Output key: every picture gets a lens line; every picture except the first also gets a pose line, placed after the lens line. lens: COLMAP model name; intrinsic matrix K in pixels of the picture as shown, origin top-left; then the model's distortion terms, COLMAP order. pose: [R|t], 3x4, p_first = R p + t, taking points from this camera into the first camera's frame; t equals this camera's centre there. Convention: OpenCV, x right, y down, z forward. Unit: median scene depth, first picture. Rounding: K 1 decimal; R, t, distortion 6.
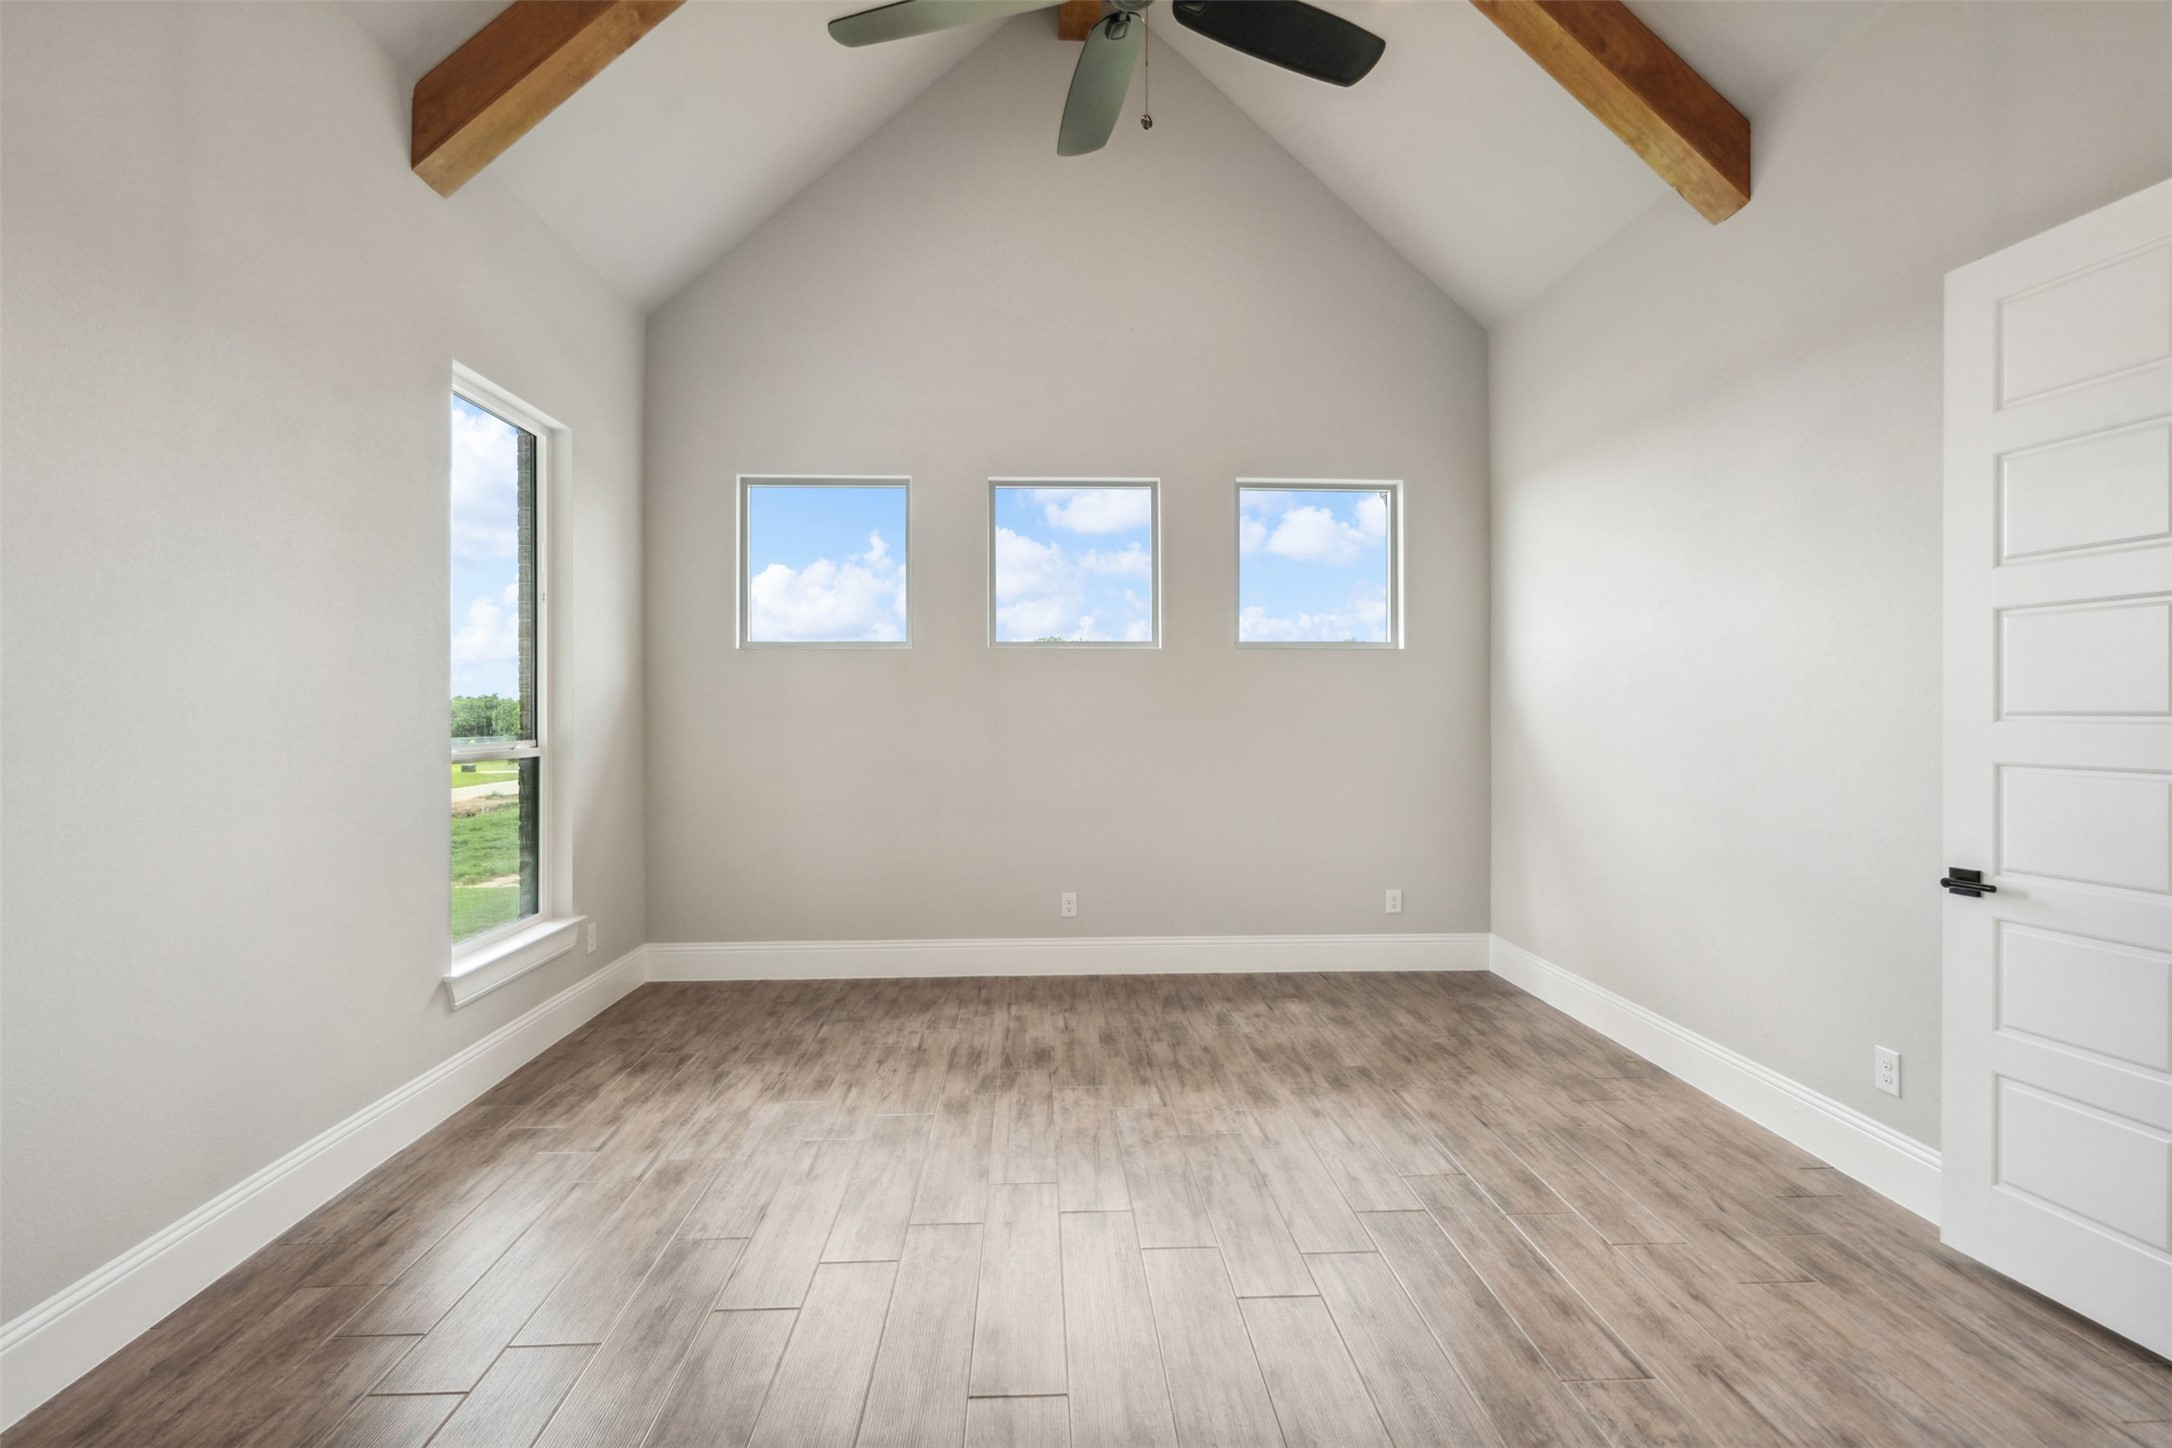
lens RADIAL K [[1002.5, 0, 1078.0], [0, 1002.5, 715.1], [0, 0, 1]] dist [-0.009546, 0.003036]
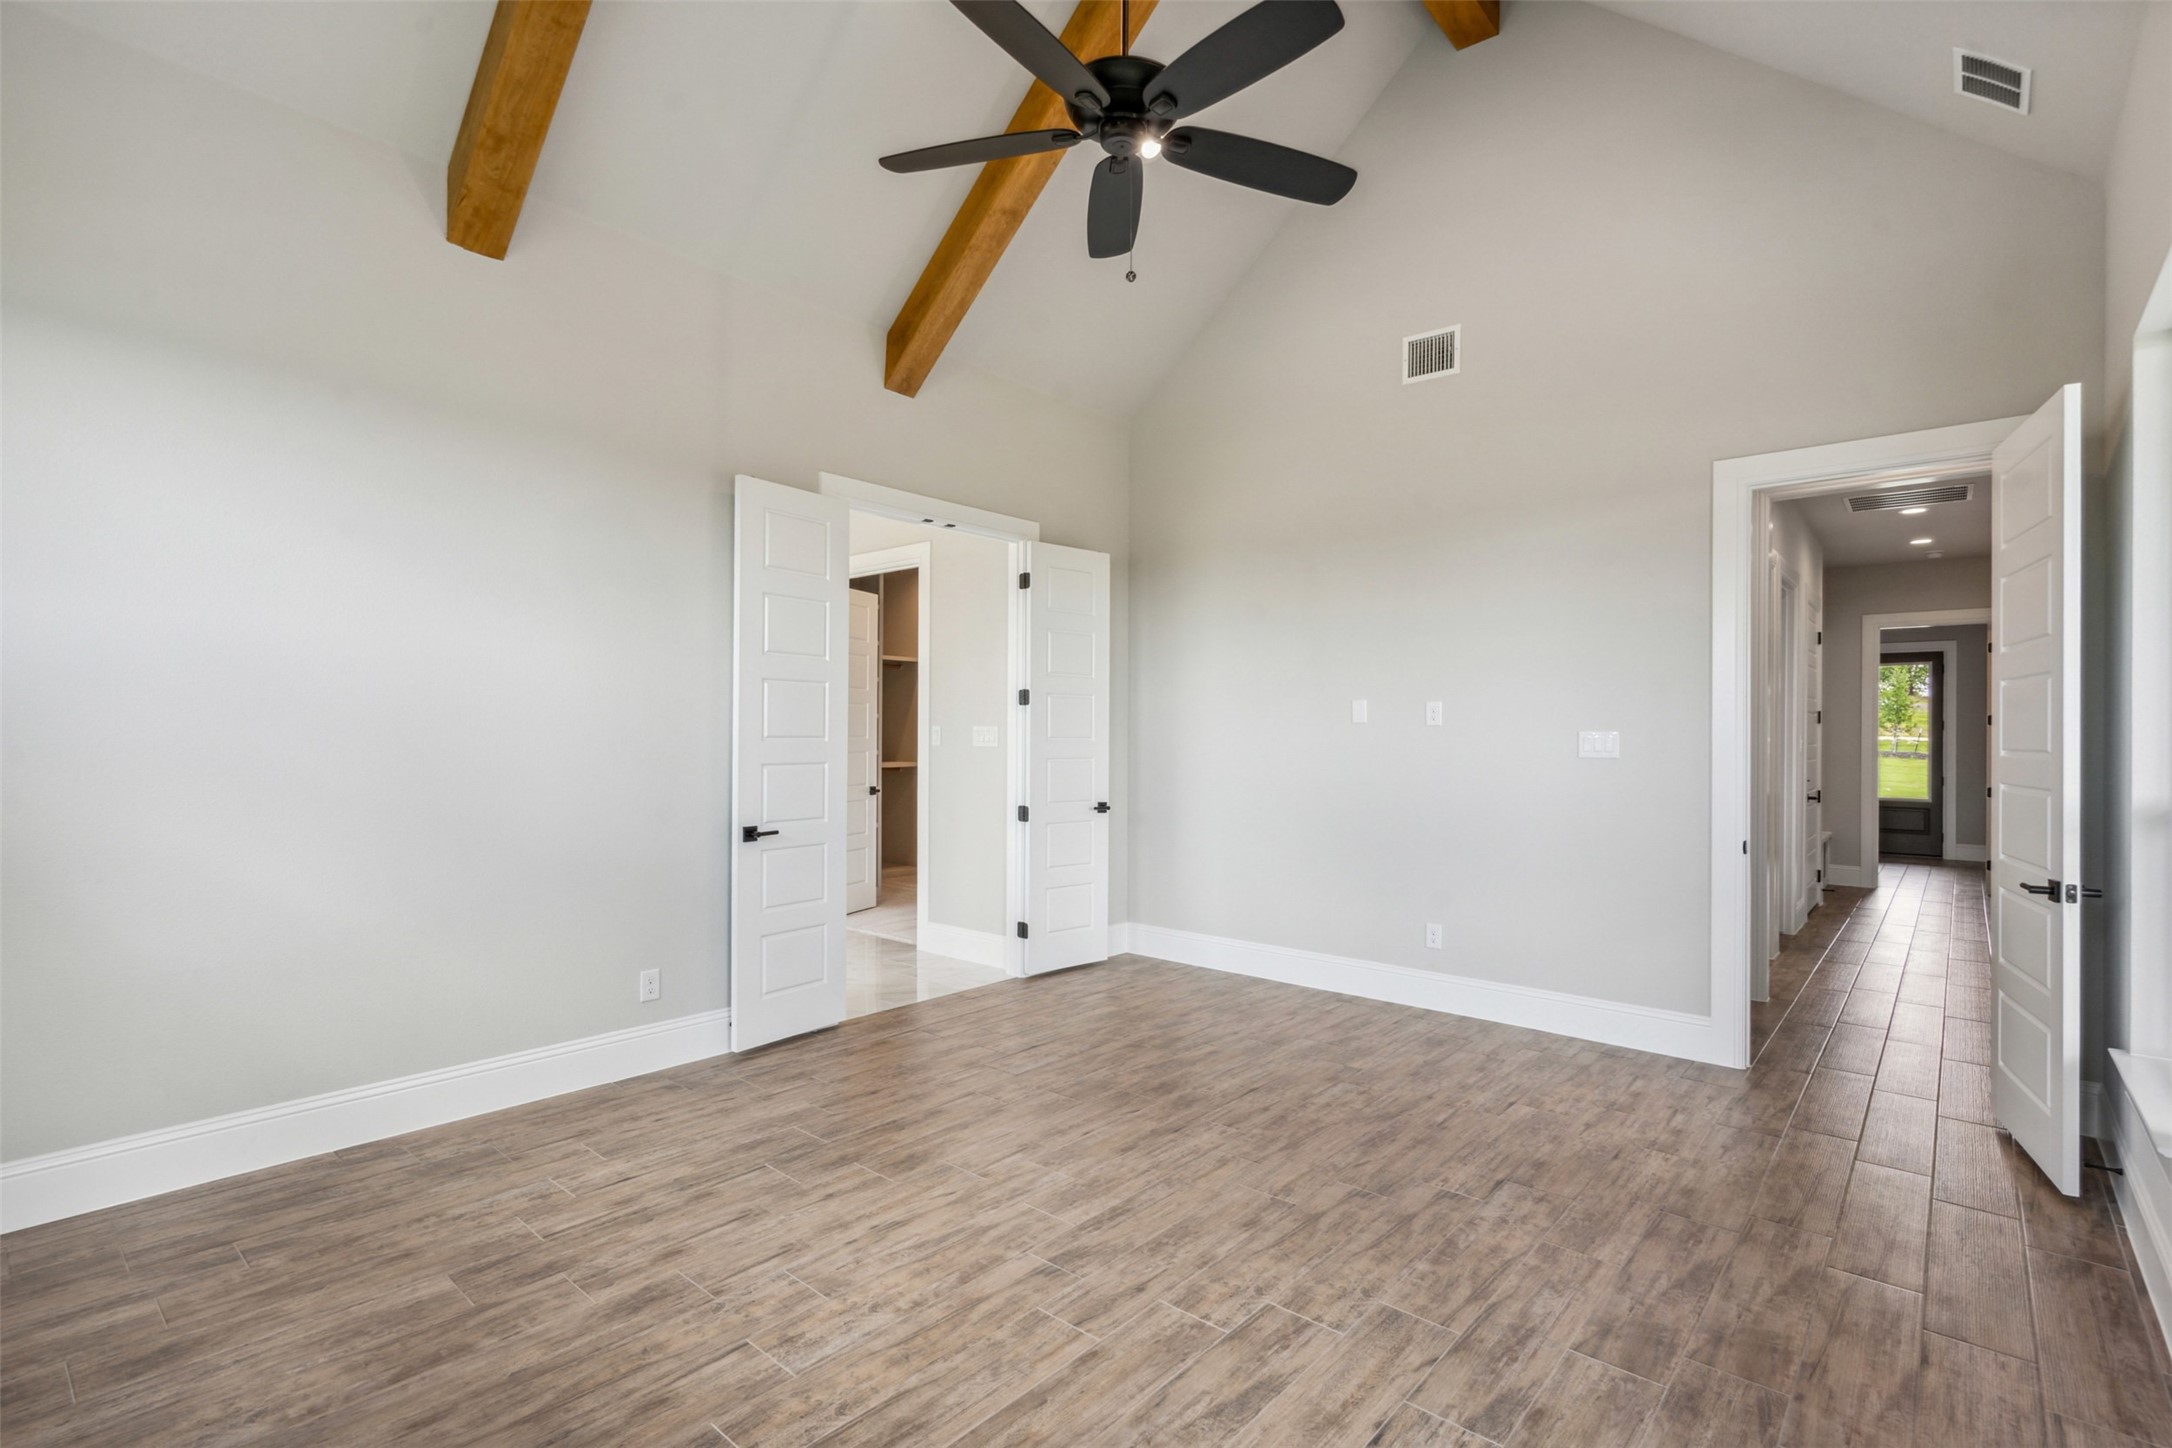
lens RADIAL K [[1002.5, 0, 1092.0], [0, 1002.5, 731.8], [0, 0, 1]] dist [-0.009546, 0.003036]
pose [[-0.726410, -0.002567, 0.687257, -0.495367], [-0.003765, 0.999993, -0.000245, -0.007353], [-0.687252, -0.002765, -0.726414, 1.253370]]
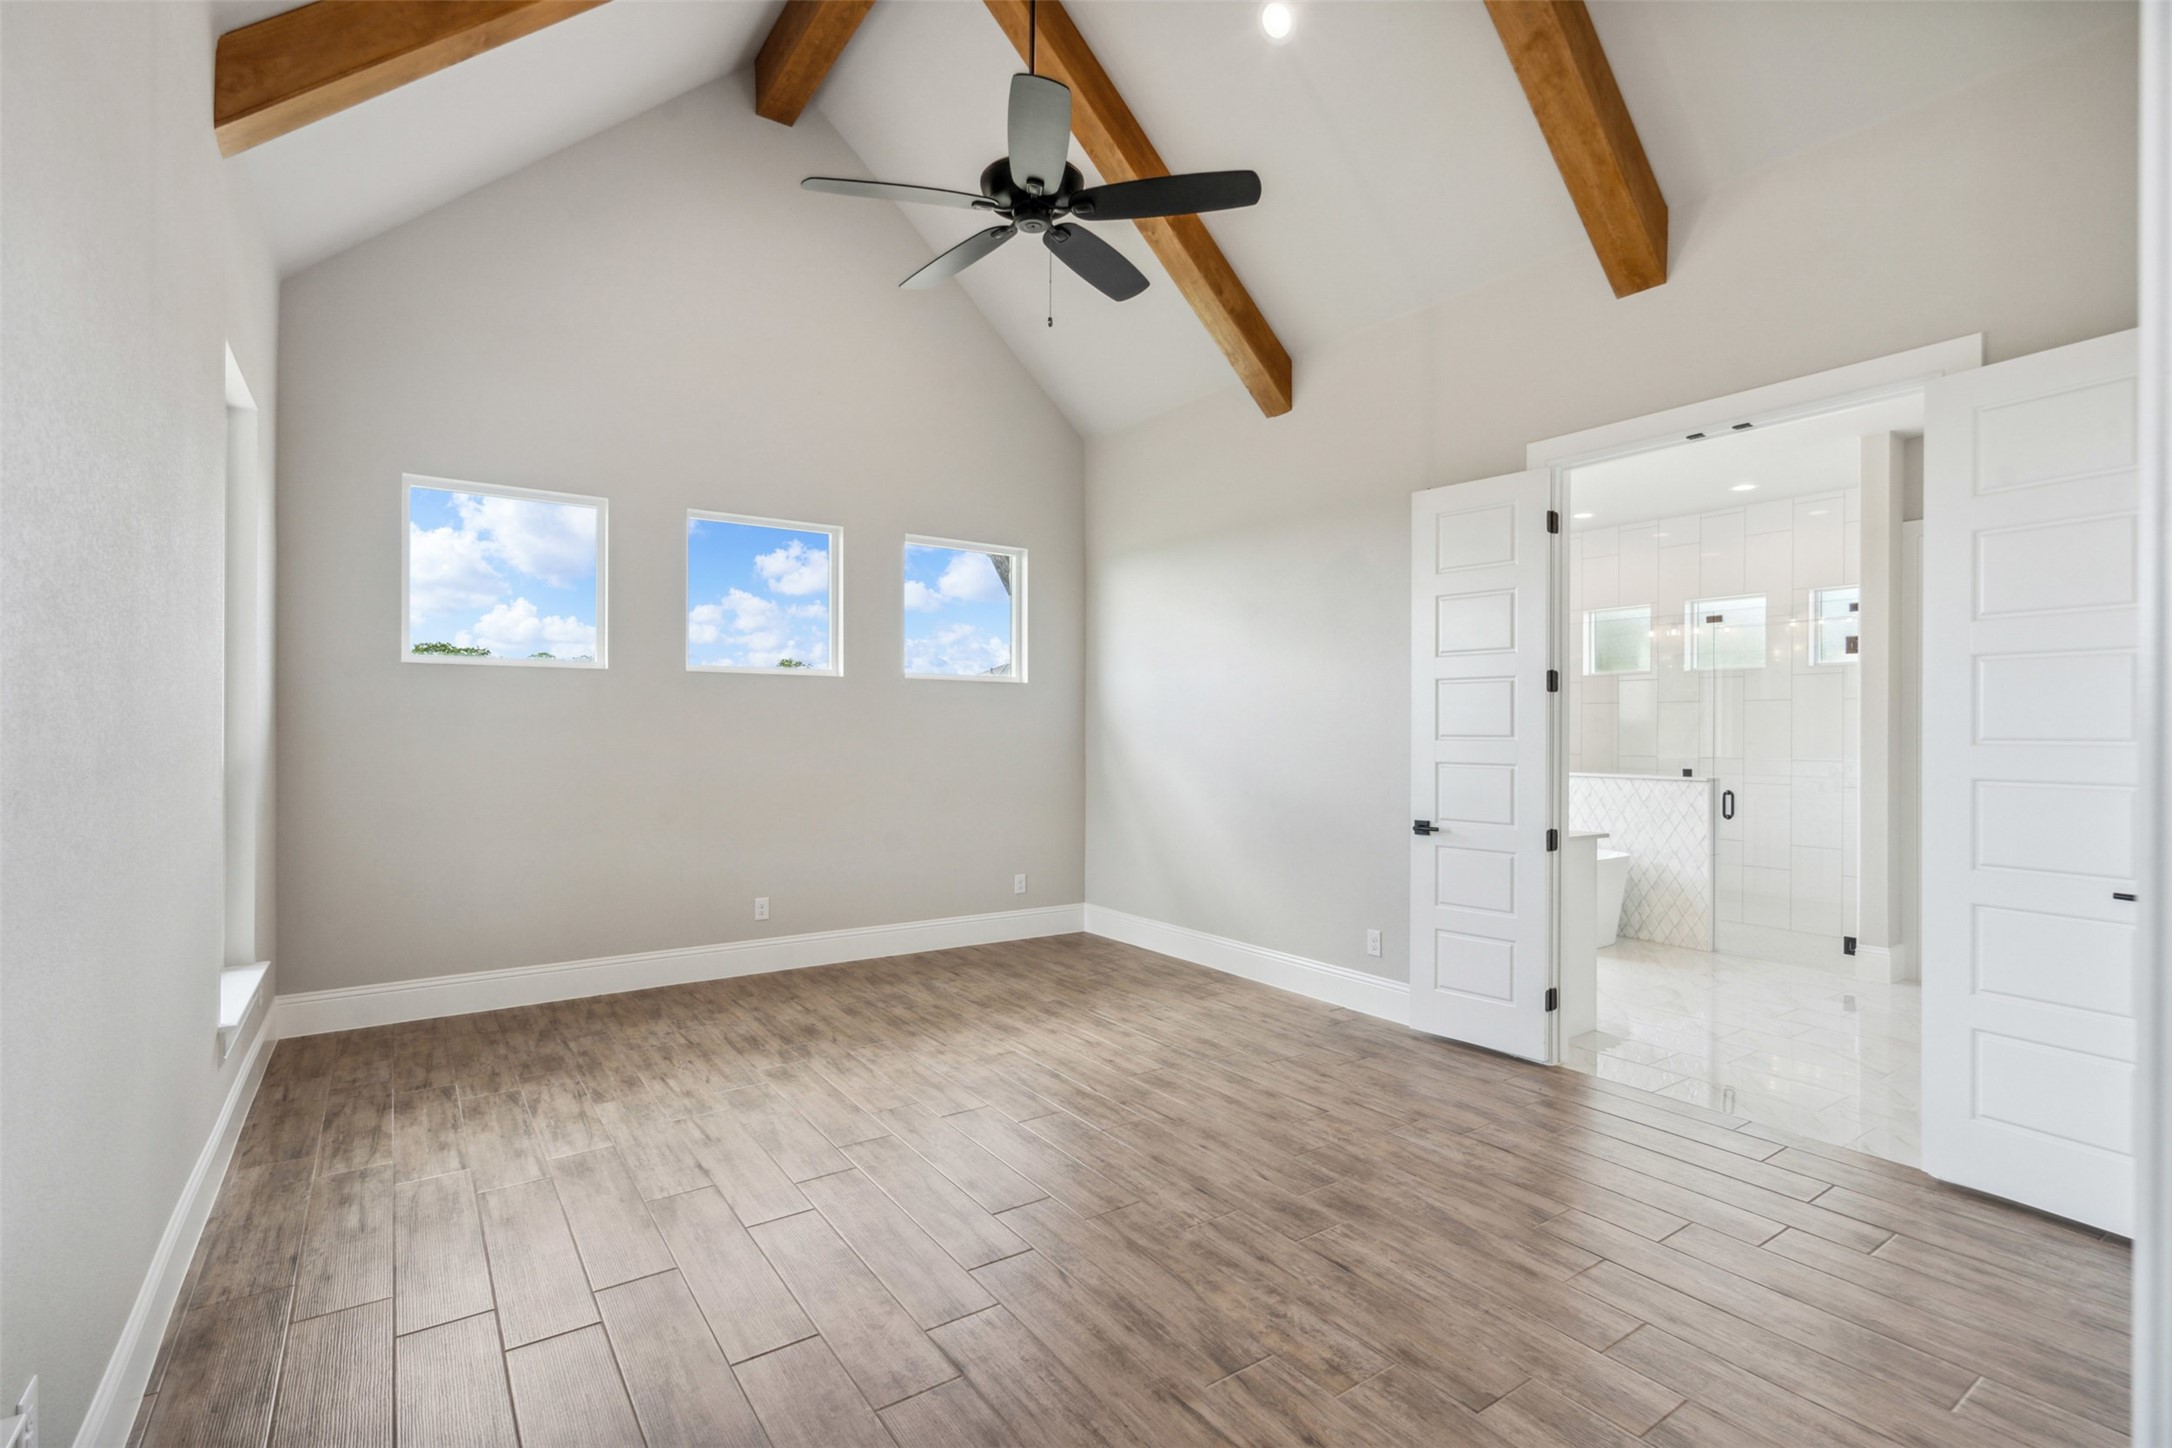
lens RADIAL K [[1002.5, 0, 1078.2], [0, 1002.5, 731.9], [0, 0, 1]] dist [-0.009546, 0.003036]
pose [[0.848053, 0.003129, 0.529902, -0.419728], [-0.001553, 0.999993, -0.003420, -0.000599], [-0.529909, 0.002078, 0.848052, -0.152734]]
